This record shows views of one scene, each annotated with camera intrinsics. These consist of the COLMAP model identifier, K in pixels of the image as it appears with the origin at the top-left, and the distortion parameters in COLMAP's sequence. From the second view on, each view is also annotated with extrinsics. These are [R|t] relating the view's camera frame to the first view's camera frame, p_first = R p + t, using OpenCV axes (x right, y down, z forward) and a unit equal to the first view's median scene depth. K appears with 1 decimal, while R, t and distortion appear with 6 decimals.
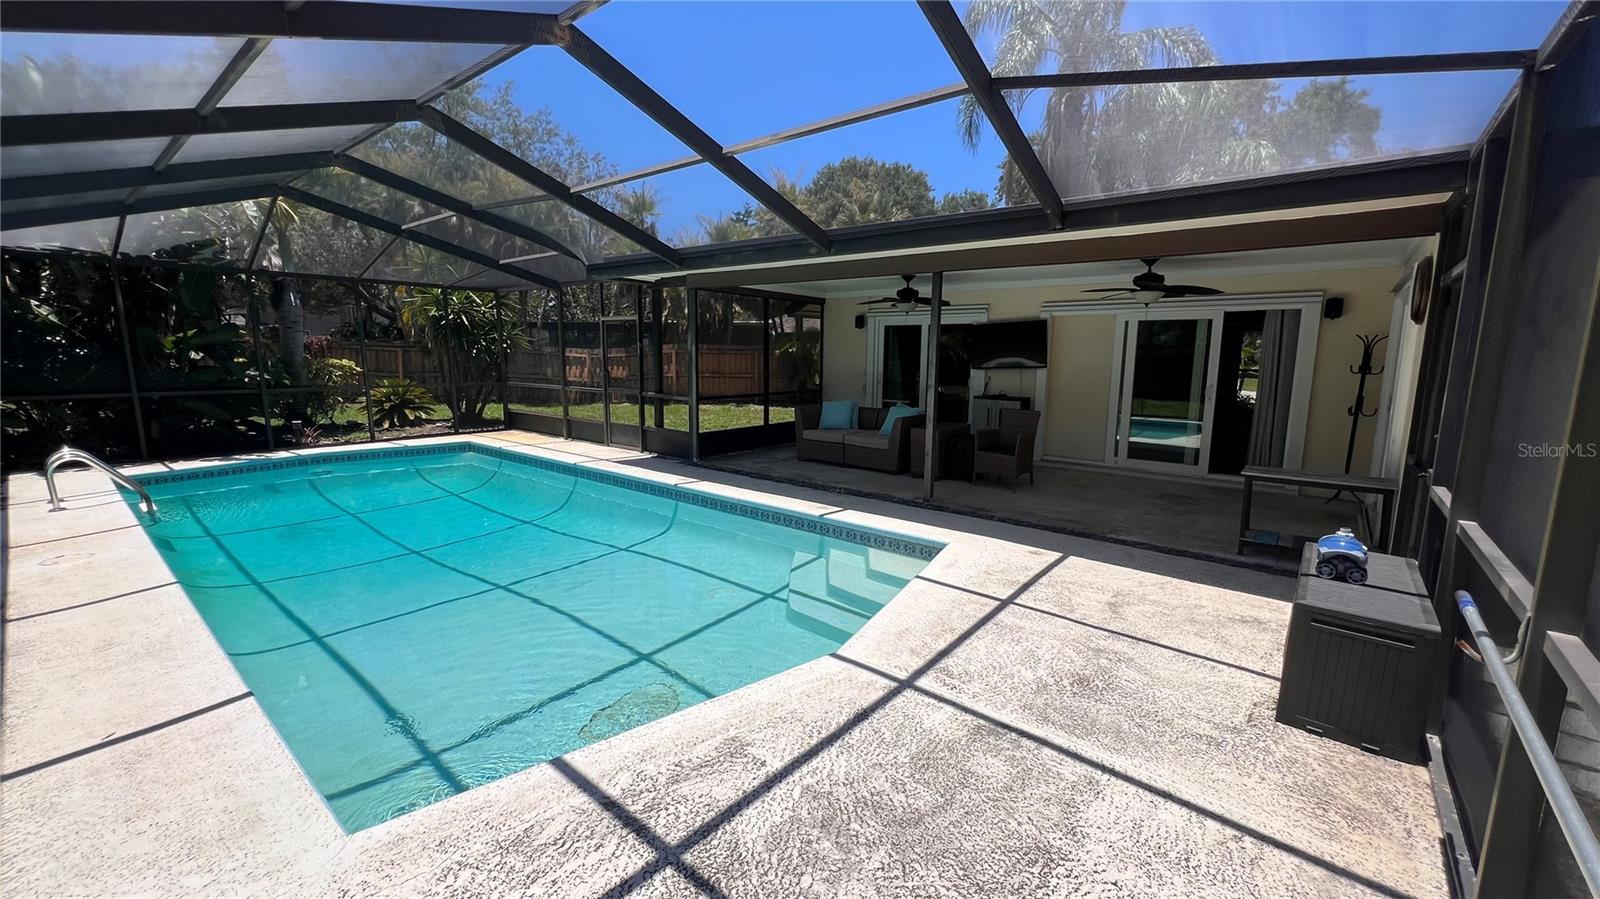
lens RADIAL K [[639.9, 0, 795.7], [0, 639.9, 446.3], [0, 0, 1]] dist [0.001599, 0.000191]
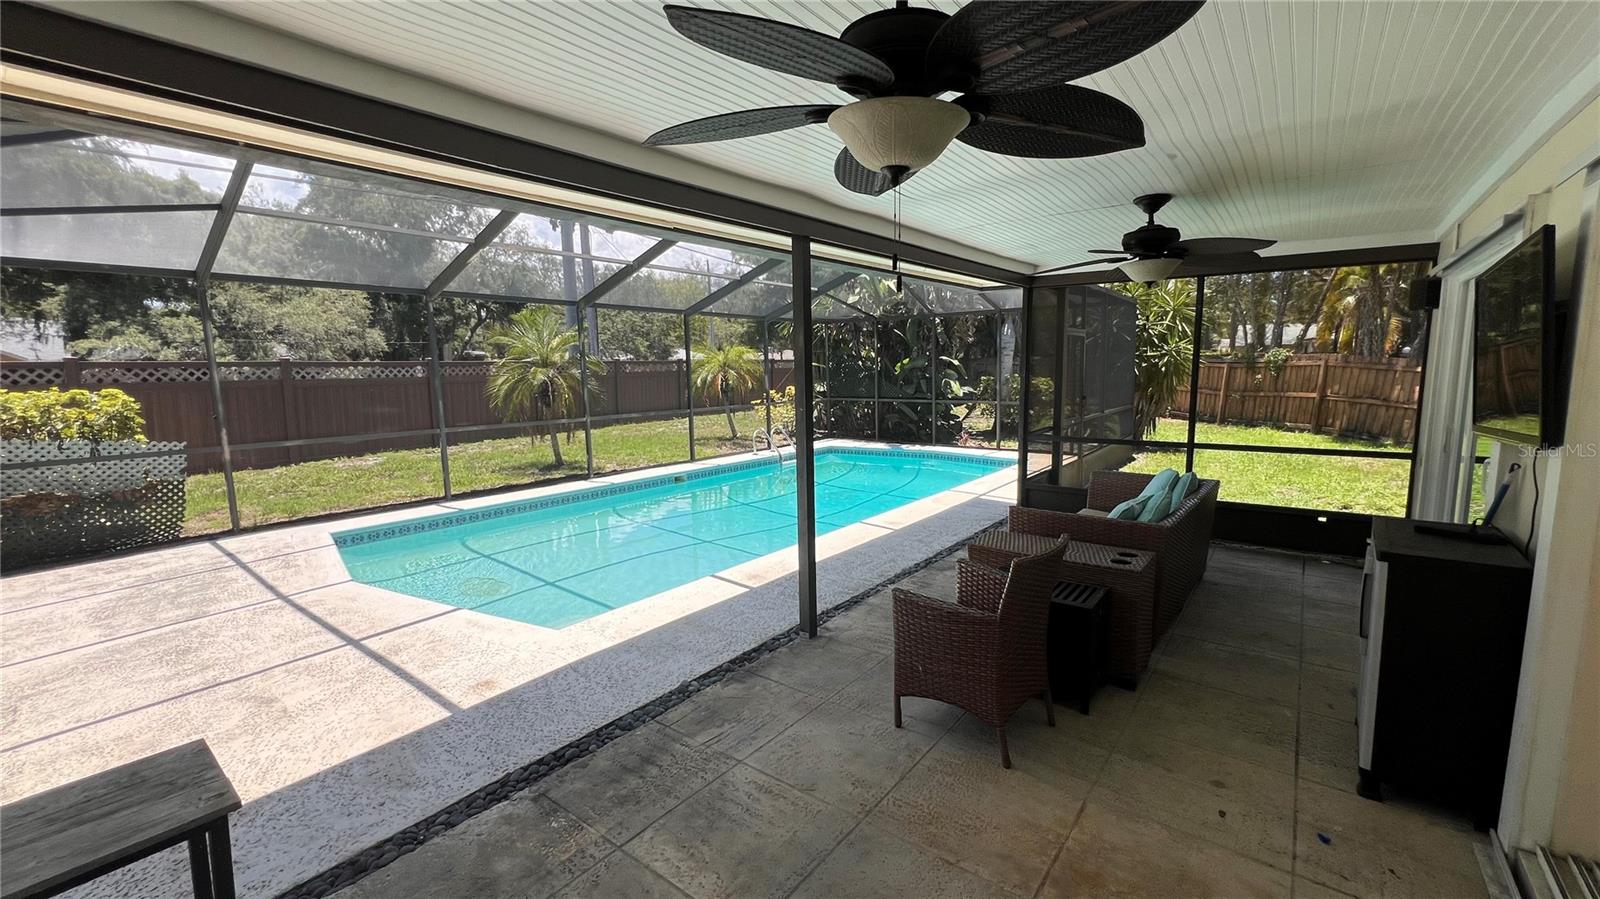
lens RADIAL K [[639.9, 0, 799.5], [0, 639.9, 452.5], [0, 0, 1]] dist [0.001599, 0.000191]
pose [[0.026463, 0.120866, -0.992316, 1.406269], [-0.130709, 0.984560, 0.116436, -0.266042], [0.991068, 0.126624, 0.041853, 1.755528]]
